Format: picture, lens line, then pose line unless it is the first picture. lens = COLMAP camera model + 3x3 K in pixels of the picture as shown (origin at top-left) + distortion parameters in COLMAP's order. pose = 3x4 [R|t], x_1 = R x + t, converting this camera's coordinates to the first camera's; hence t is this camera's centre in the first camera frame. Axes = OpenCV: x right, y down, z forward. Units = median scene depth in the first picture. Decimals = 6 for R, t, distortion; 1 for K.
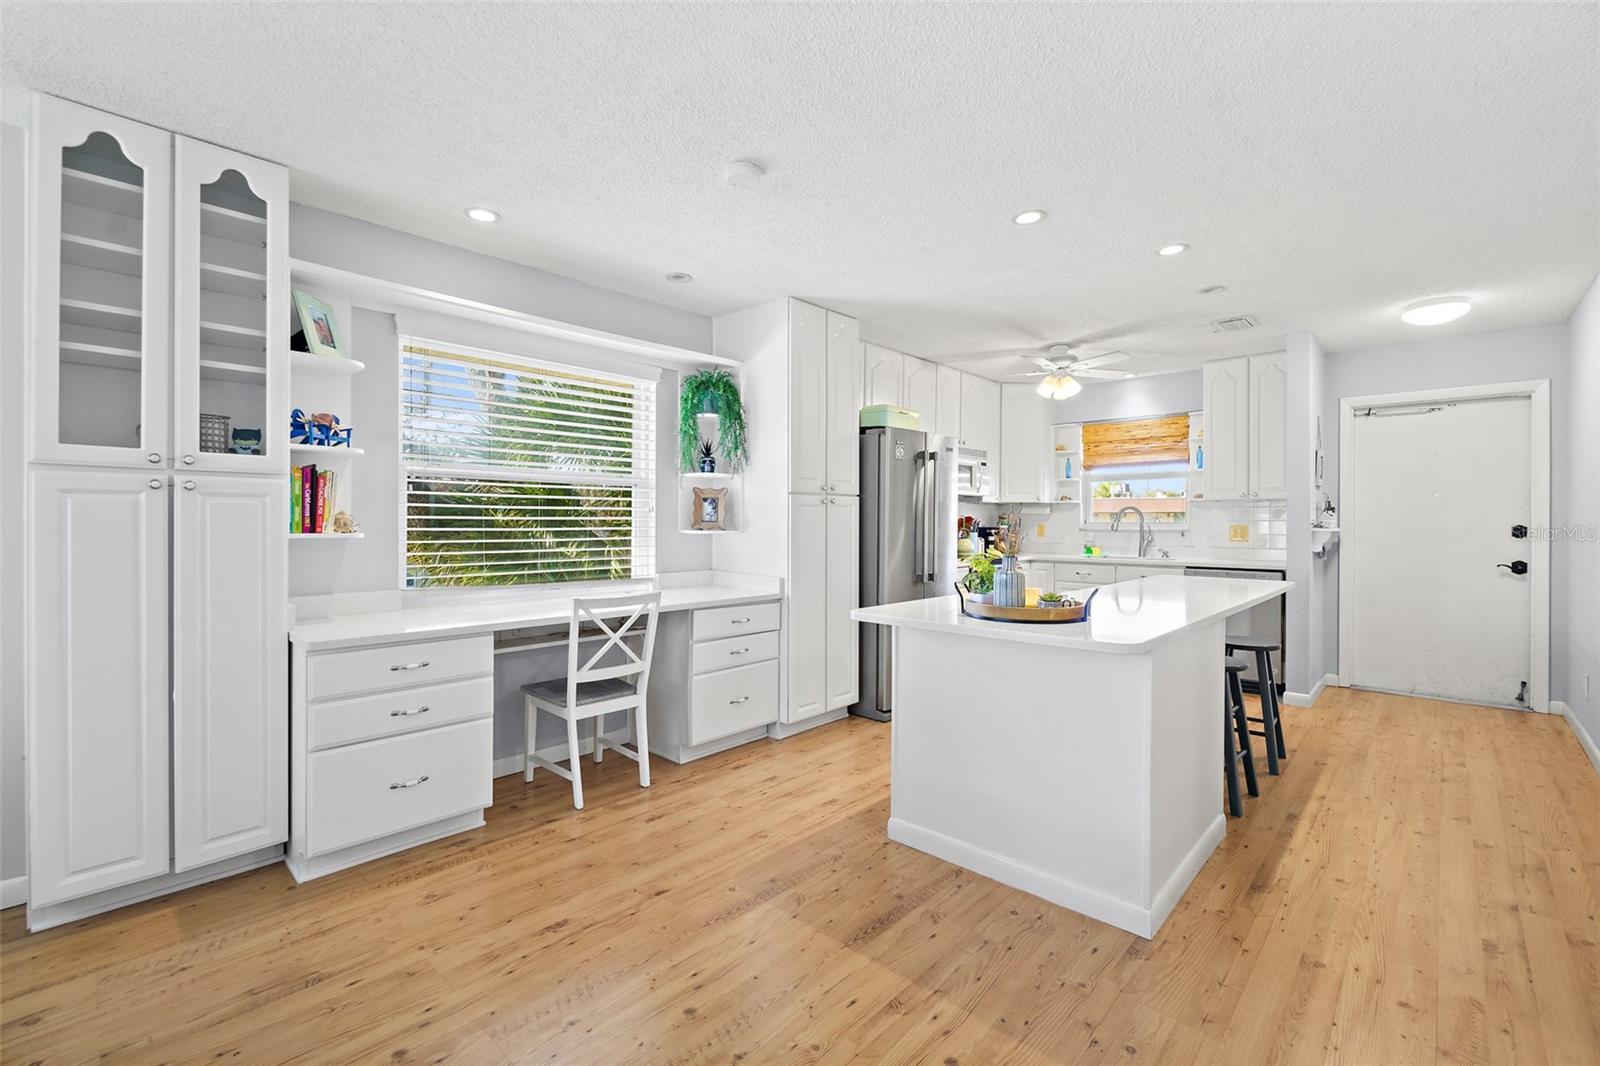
lens RADIAL K [[693.9, 0, 797.0], [0, 693.9, 524.6], [0, 0, 1]] dist [-0.001892, -0.001298]
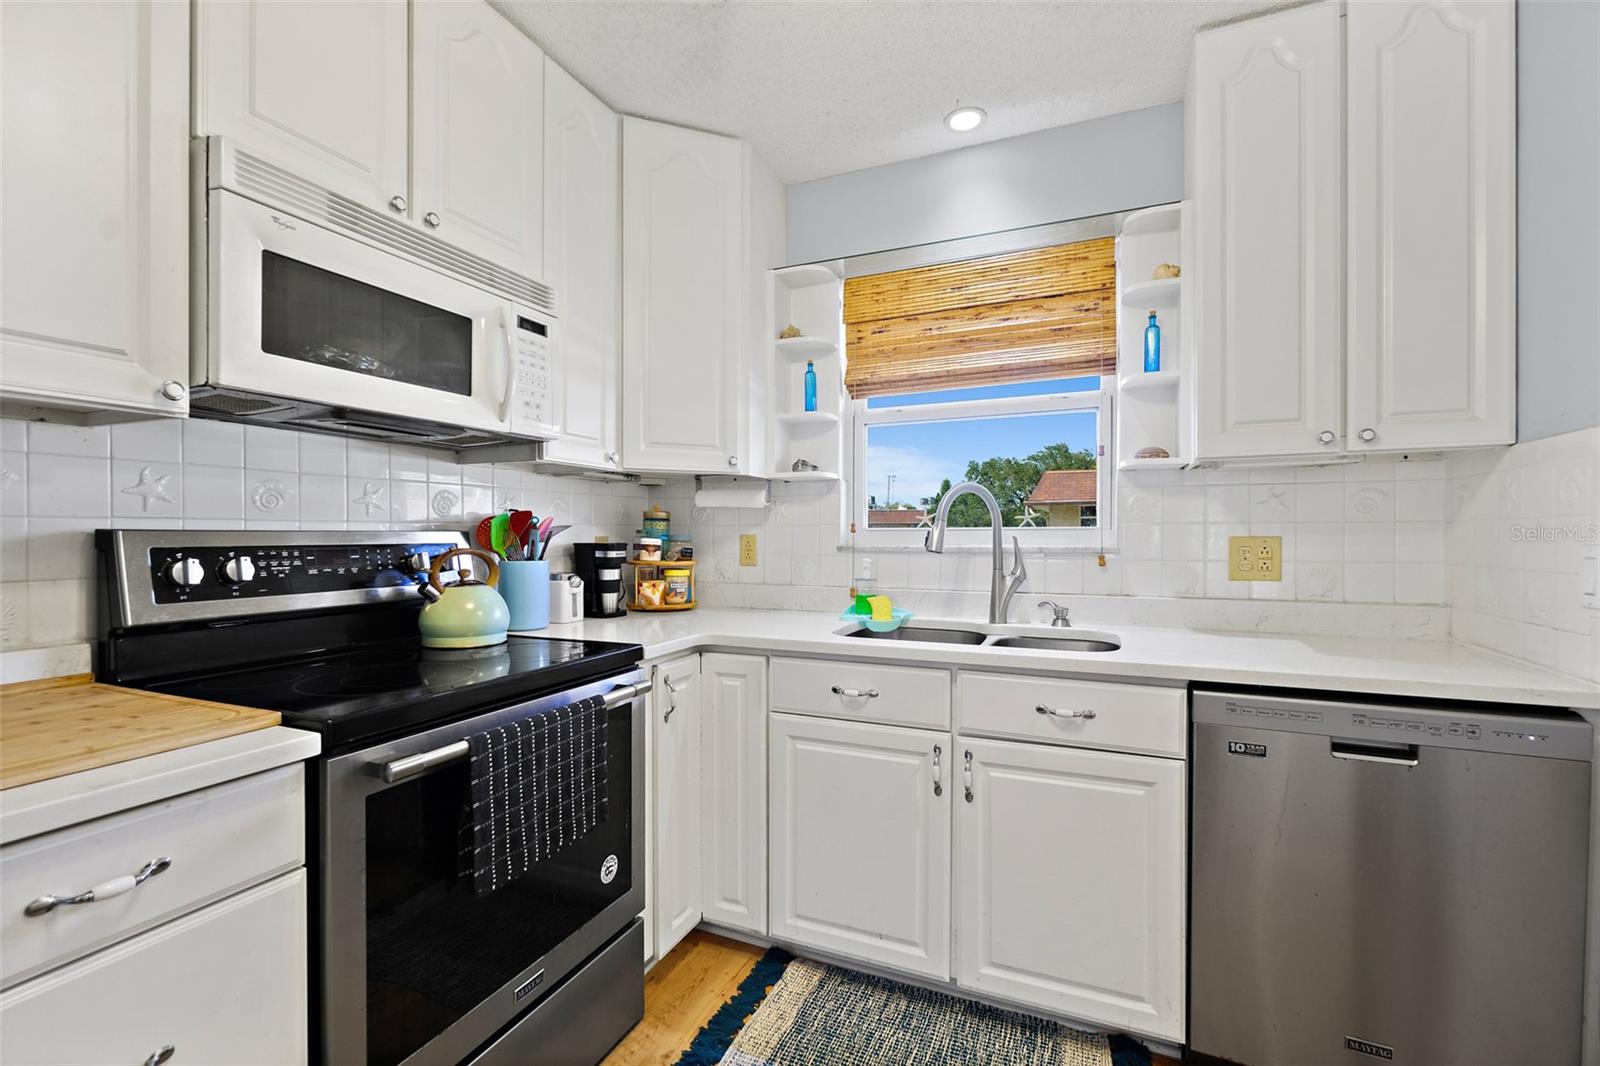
lens RADIAL K [[693.9, 0, 799.8], [0, 693.9, 542.1], [0, 0, 1]] dist [-0.001892, -0.001298]
pose [[0.941999, -0.006755, 0.335549, 0.532412], [0.004033, 0.999953, 0.008809, 0.000596], [-0.335593, -0.006944, 0.941982, 1.330334]]
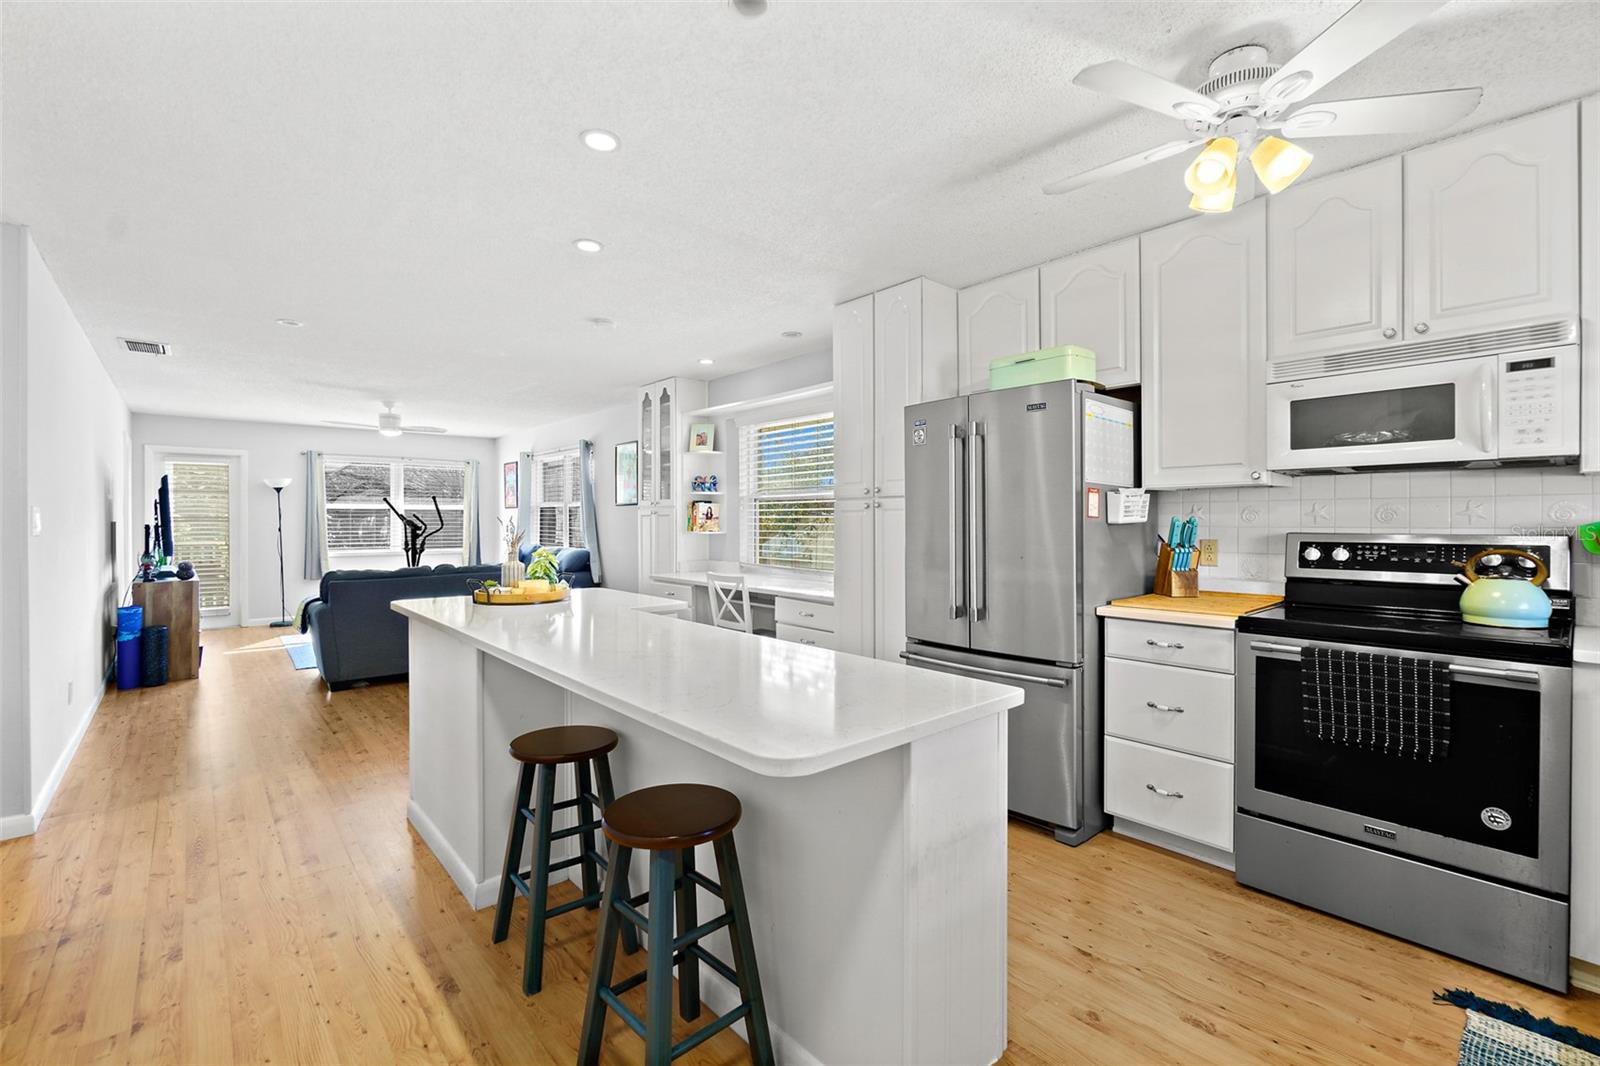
lens RADIAL K [[693.9, 0, 794.1], [0, 693.9, 521.6], [0, 0, 1]] dist [-0.001892, -0.001298]
pose [[-0.104832, -0.003183, -0.994485, 1.244493], [-0.006891, 0.999973, -0.002474, -0.012546], [0.994466, 0.006594, -0.104851, 1.300170]]
